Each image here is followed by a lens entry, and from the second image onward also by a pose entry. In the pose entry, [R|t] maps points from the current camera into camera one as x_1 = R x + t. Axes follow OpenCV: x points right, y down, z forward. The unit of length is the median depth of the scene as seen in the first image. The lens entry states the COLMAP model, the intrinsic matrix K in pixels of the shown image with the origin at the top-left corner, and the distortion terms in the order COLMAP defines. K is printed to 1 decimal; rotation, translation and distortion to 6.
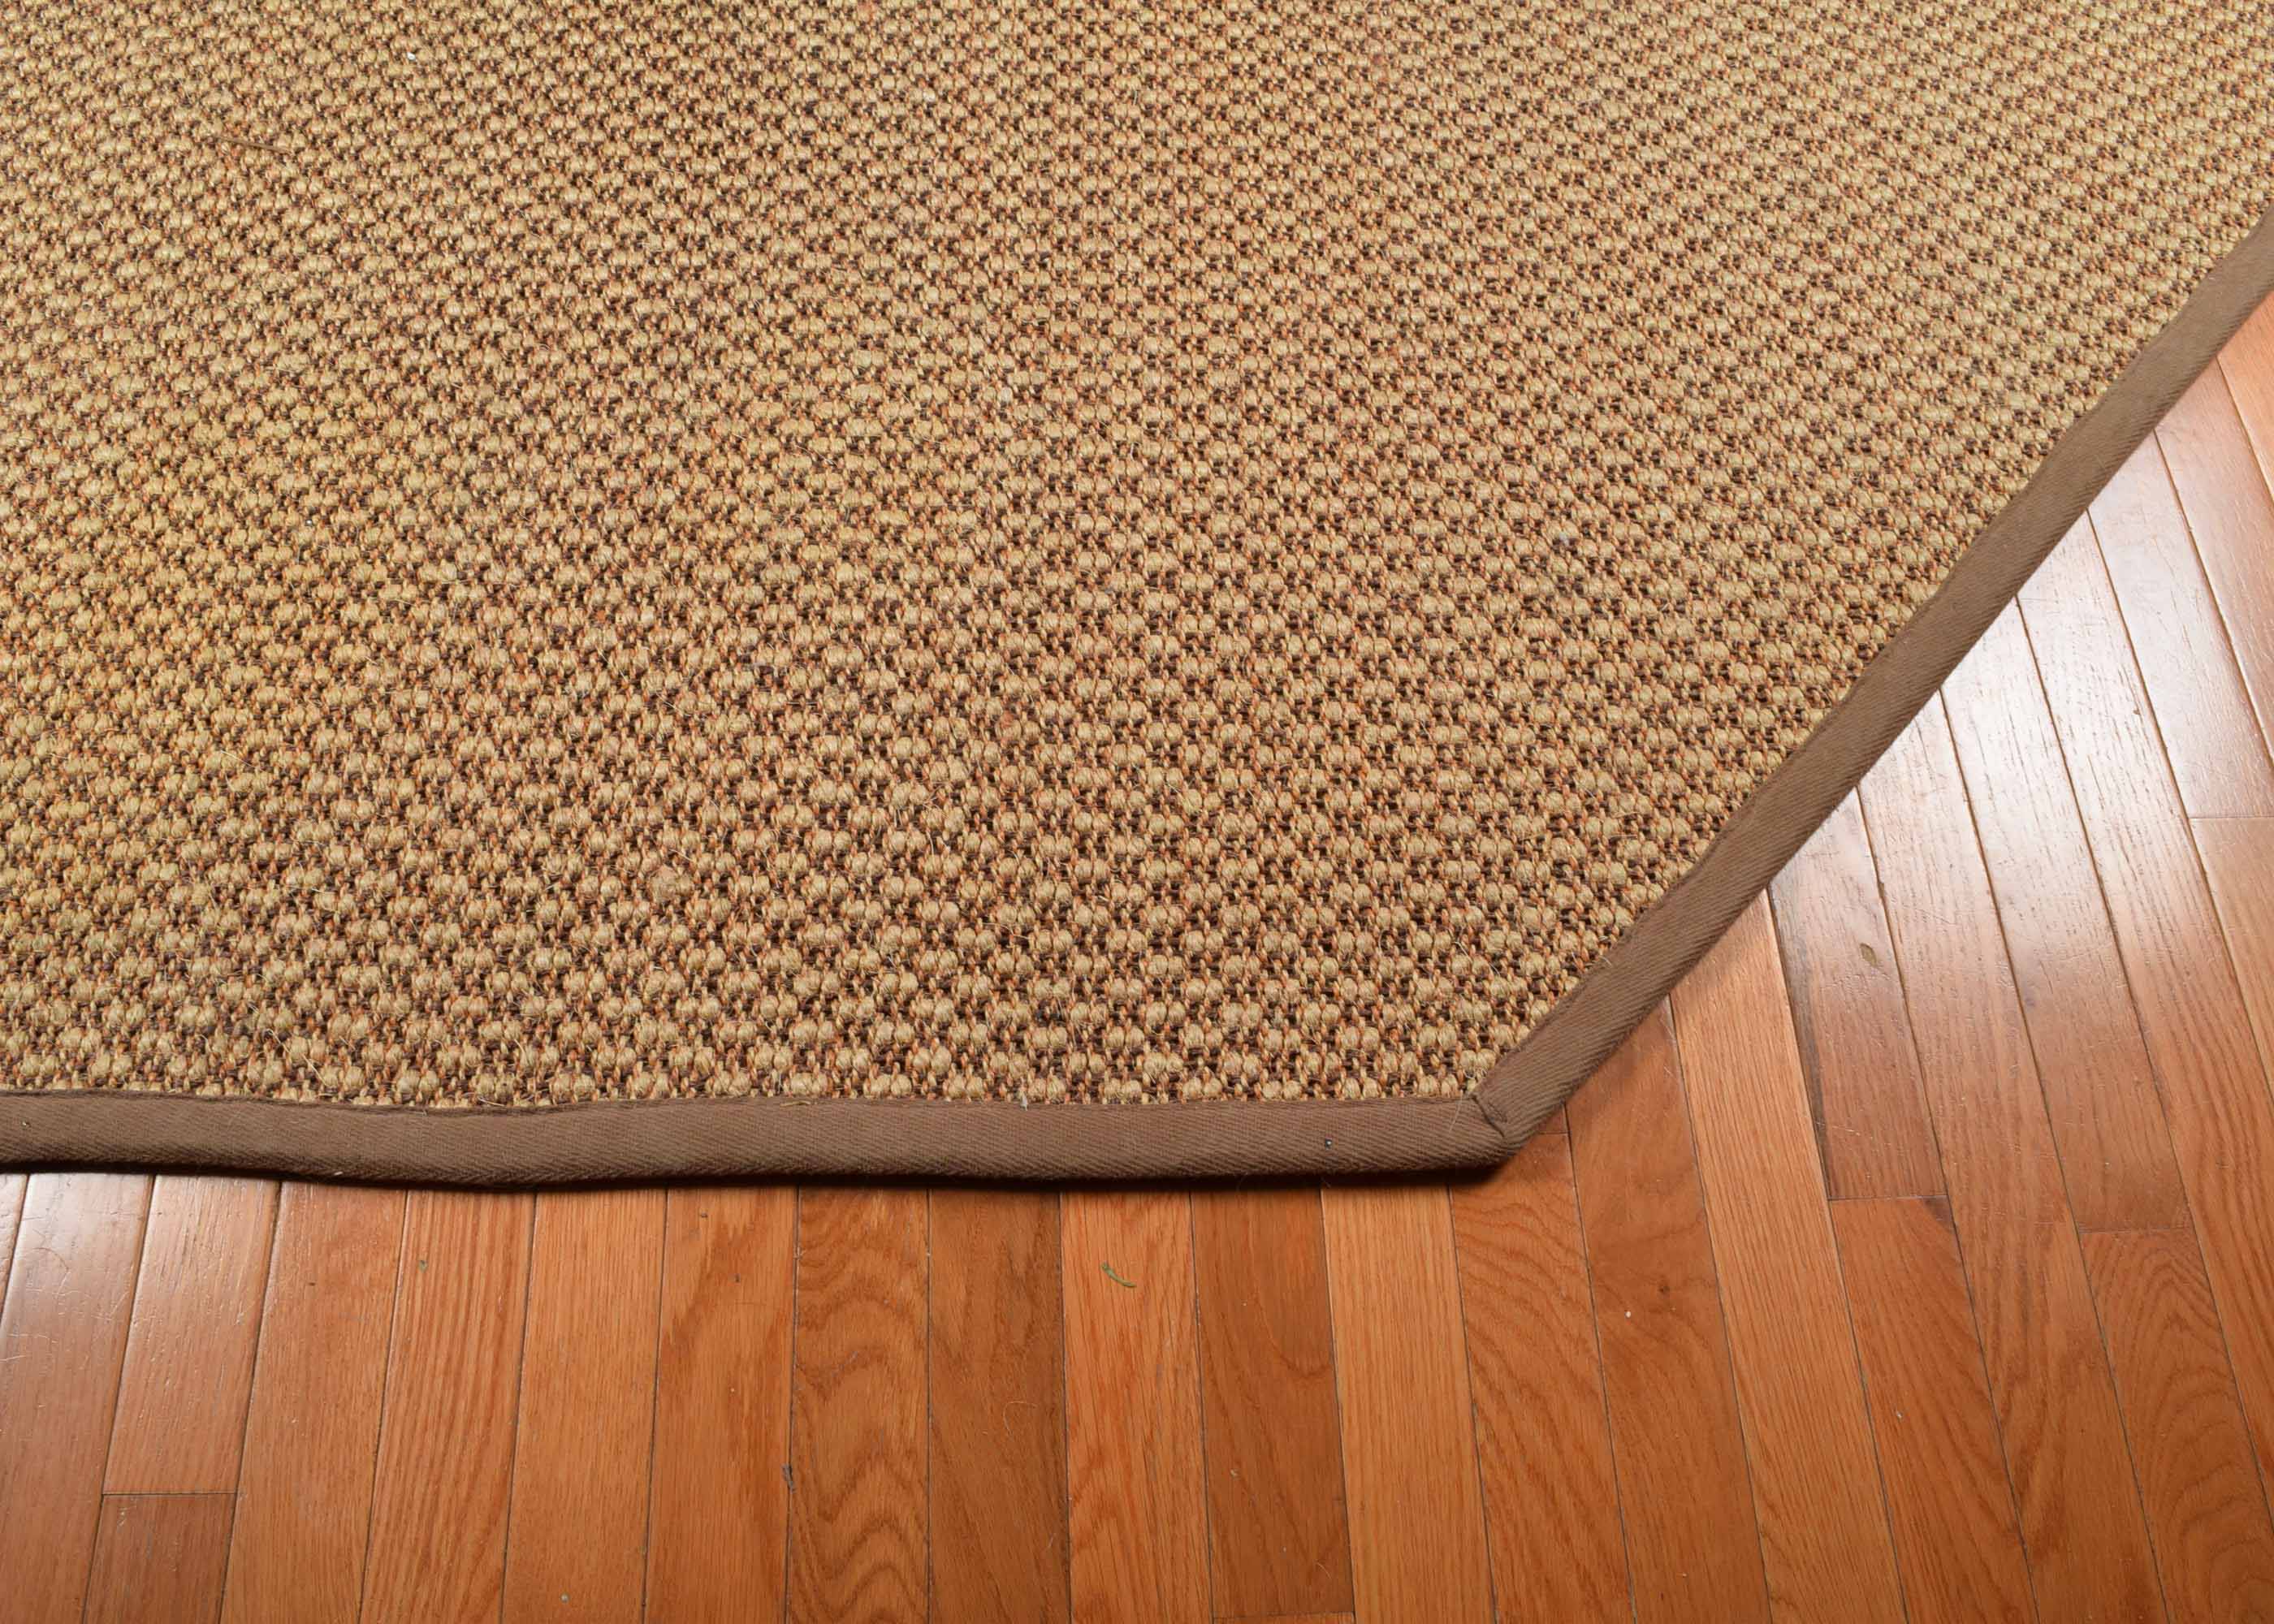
lens RADIAL K [[1859.7, 0, 1123.8], [0, 1859.7, 811.6], [0, 0, 1]] dist [-0.093277, 0.025411]
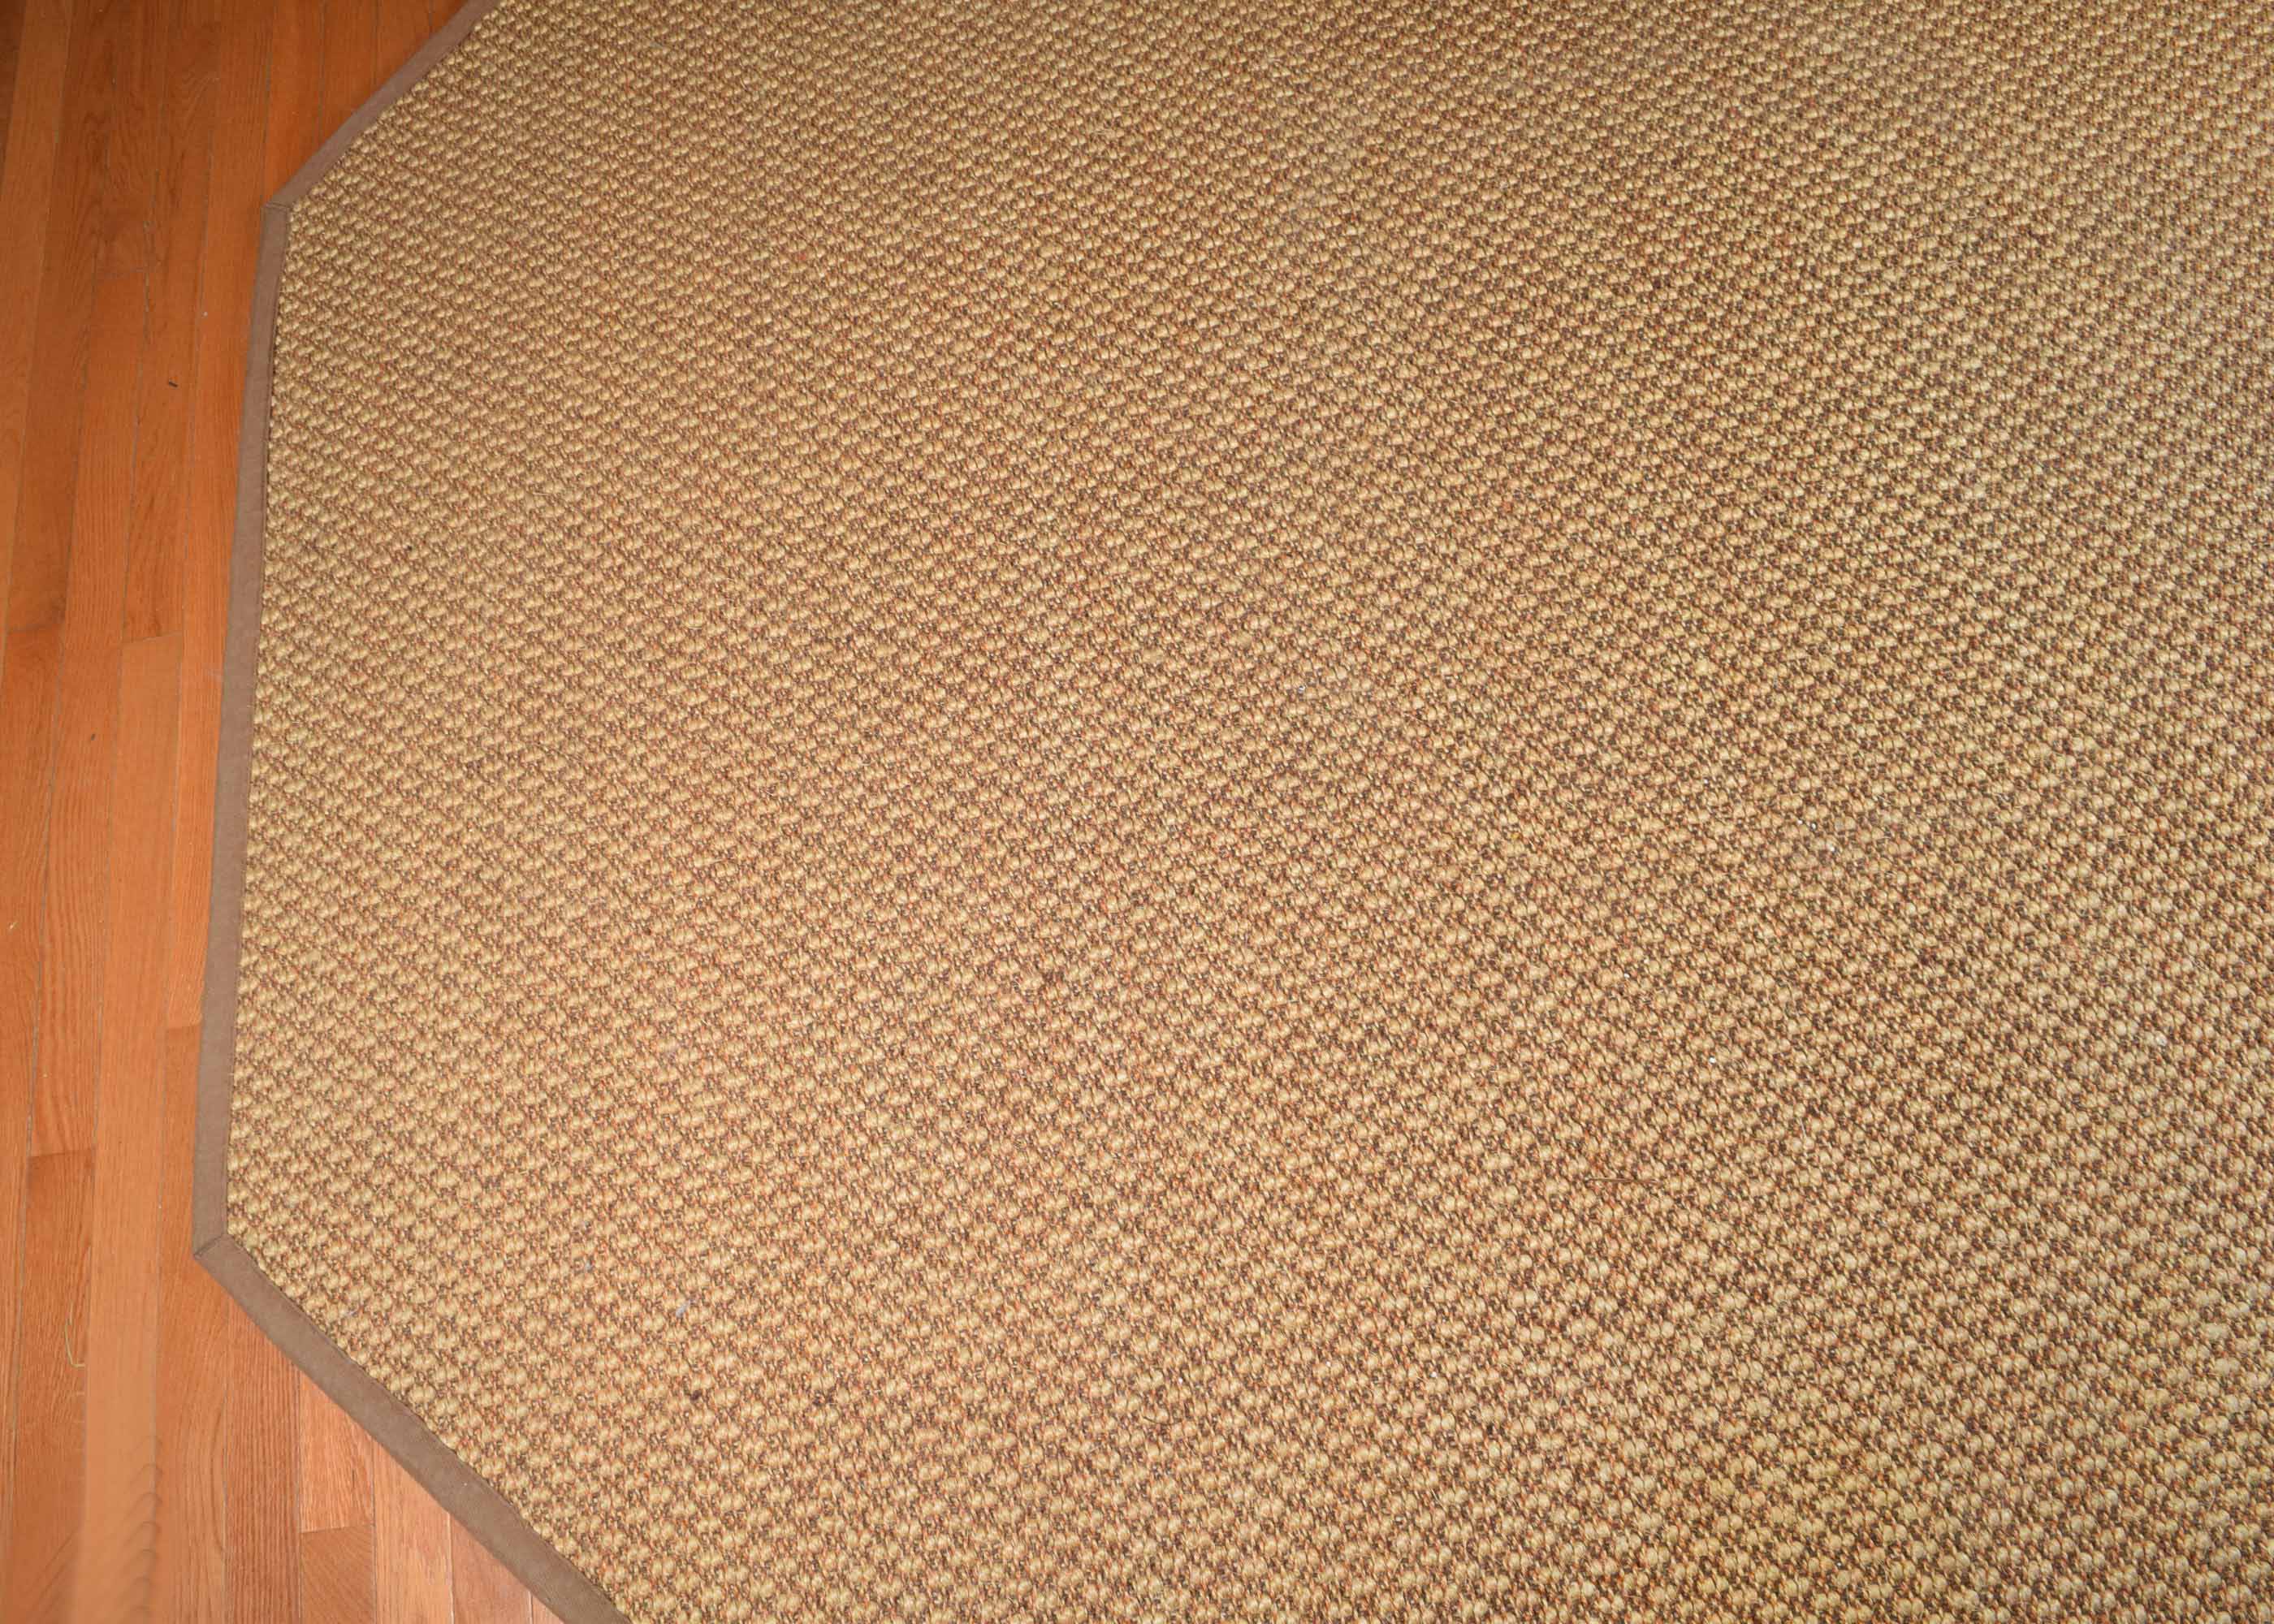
lens RADIAL K [[1859.7, 0, 1061.3], [0, 1859.7, 824.9], [0, 0, 1]] dist [-0.093277, 0.025411]
pose [[0.985100, -0.147515, -0.088419, -0.800520], [0.154664, 0.984696, 0.080324, -0.855181], [0.075217, -0.092803, 0.992839, -0.233438]]
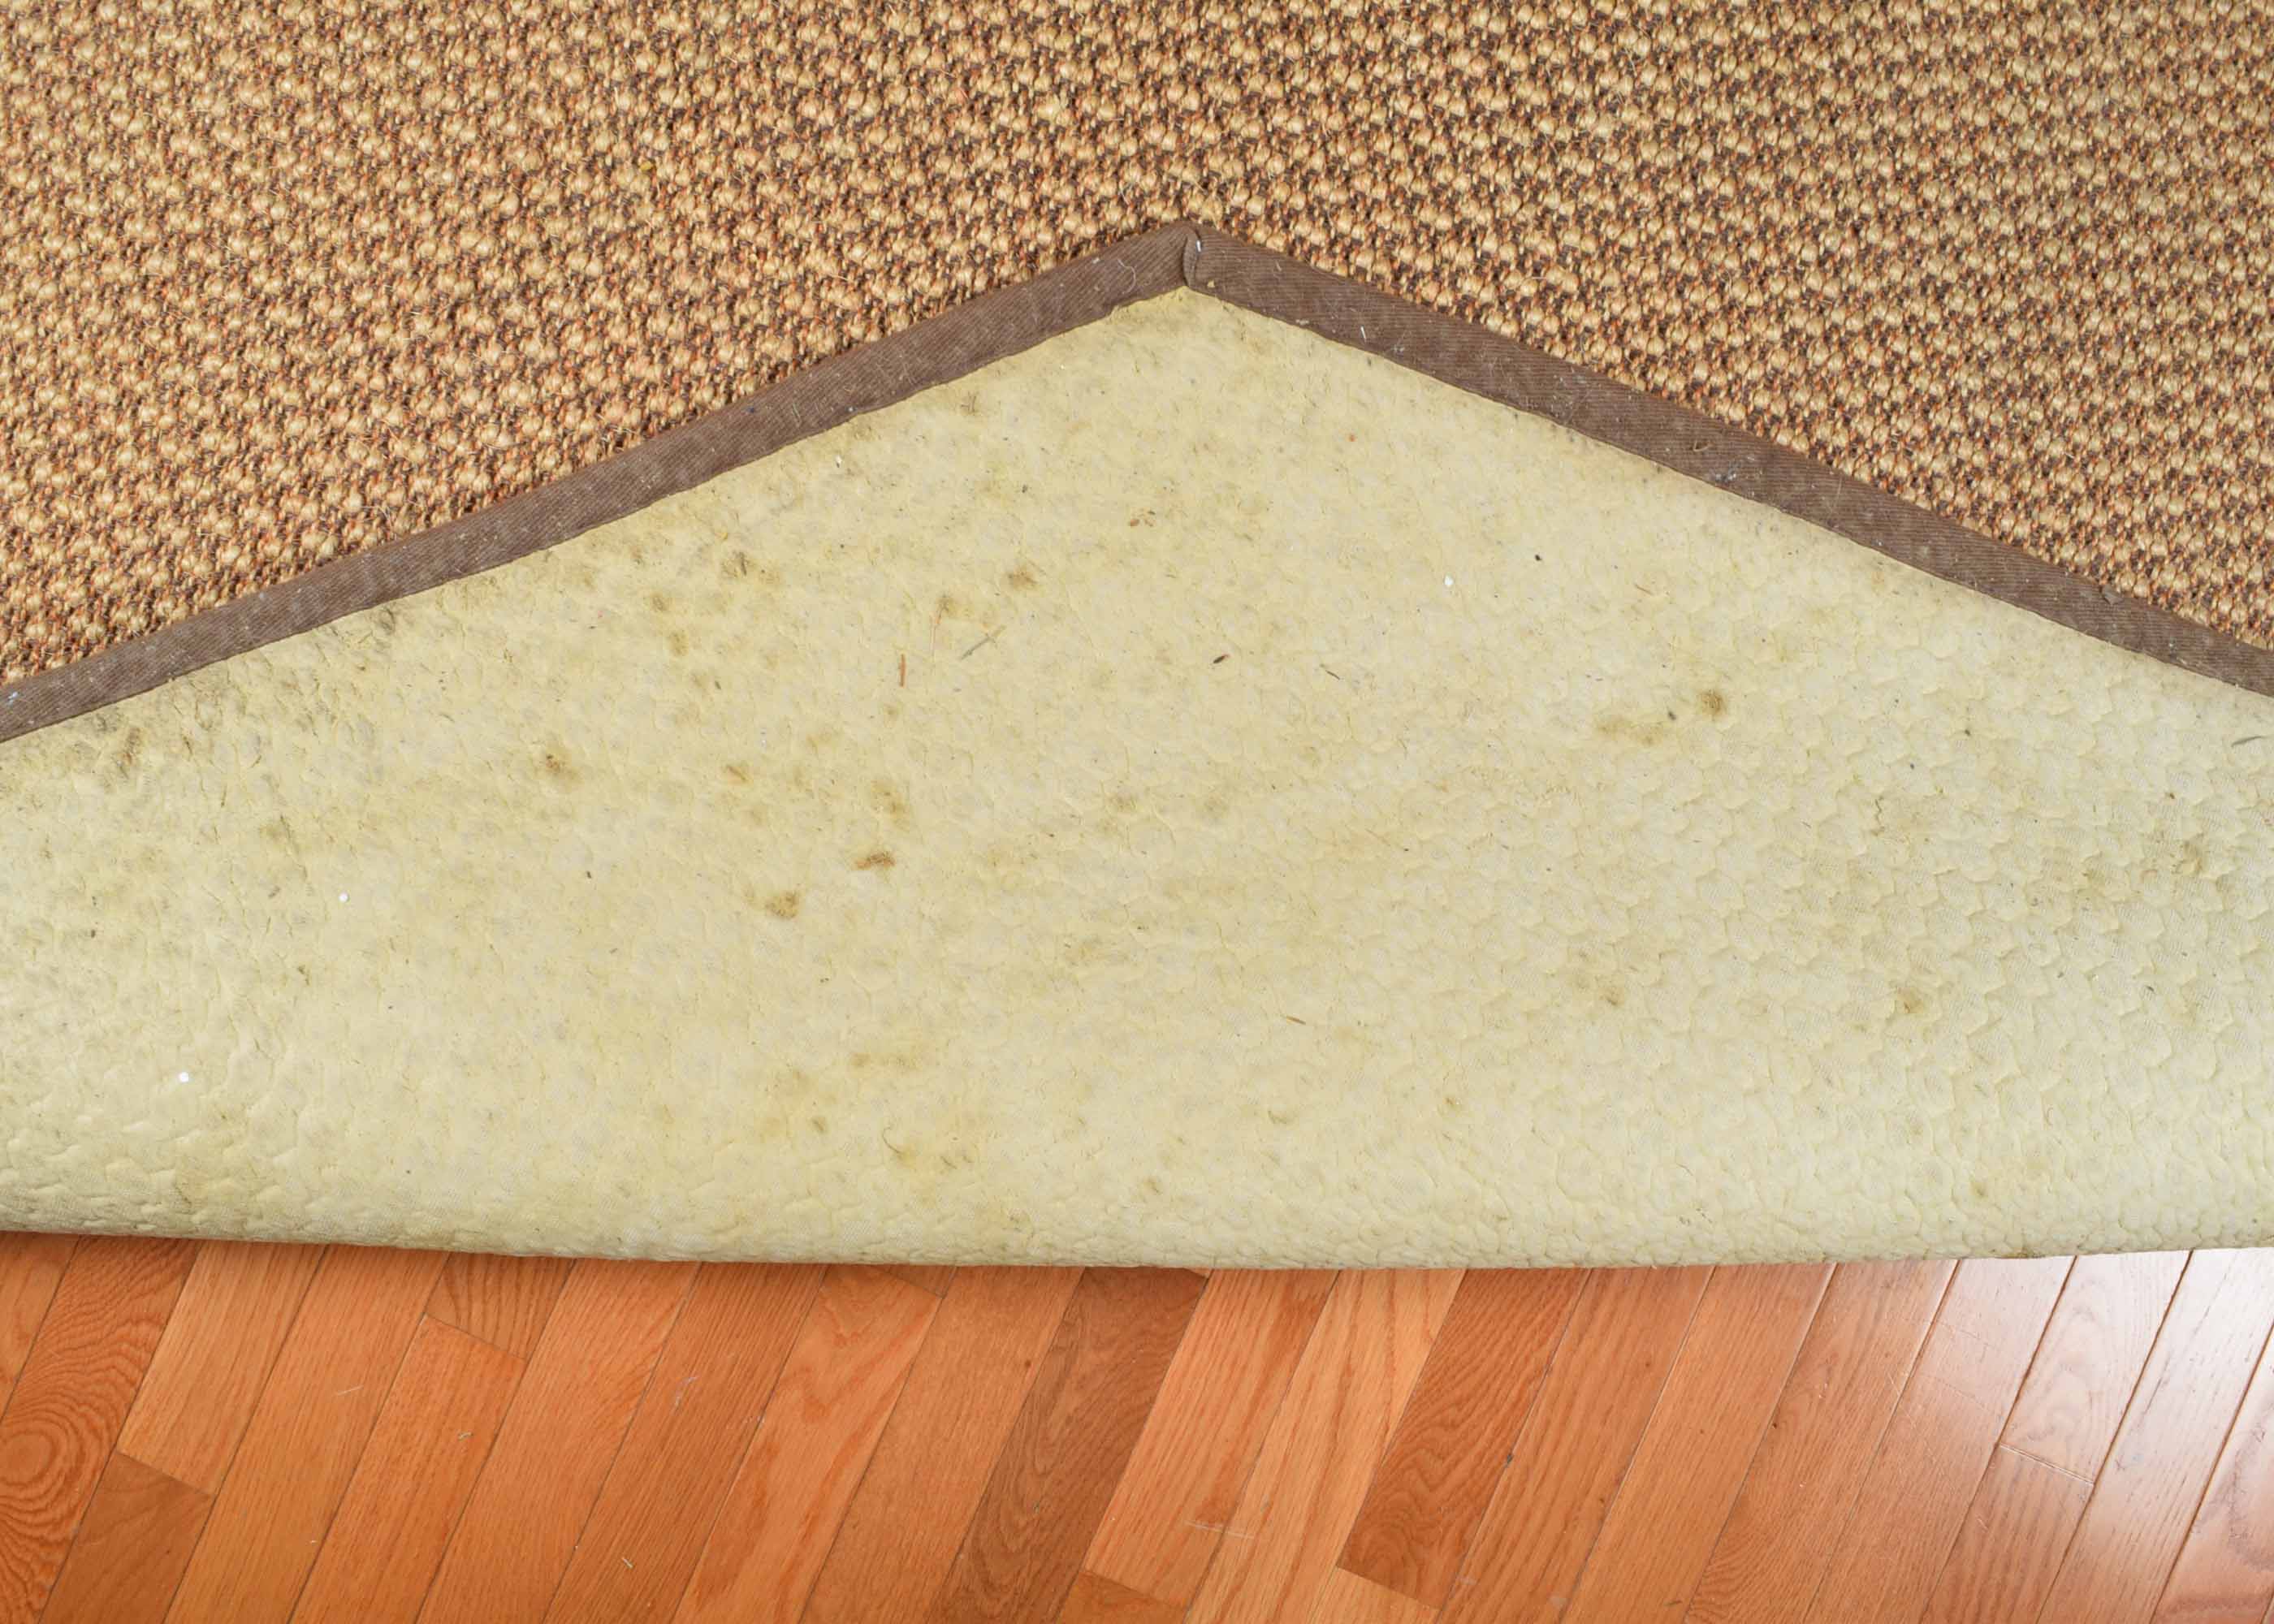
lens RADIAL K [[1859.7, 0, 1135.3], [0, 1859.7, 824.4], [0, 0, 1]] dist [-0.093277, 0.025411]
pose [[0.898971, 0.437454, -0.022027, -0.167092], [-0.392753, 0.827331, 0.401584, -0.874258], [0.193898, -0.352361, 0.915557, 0.298214]]
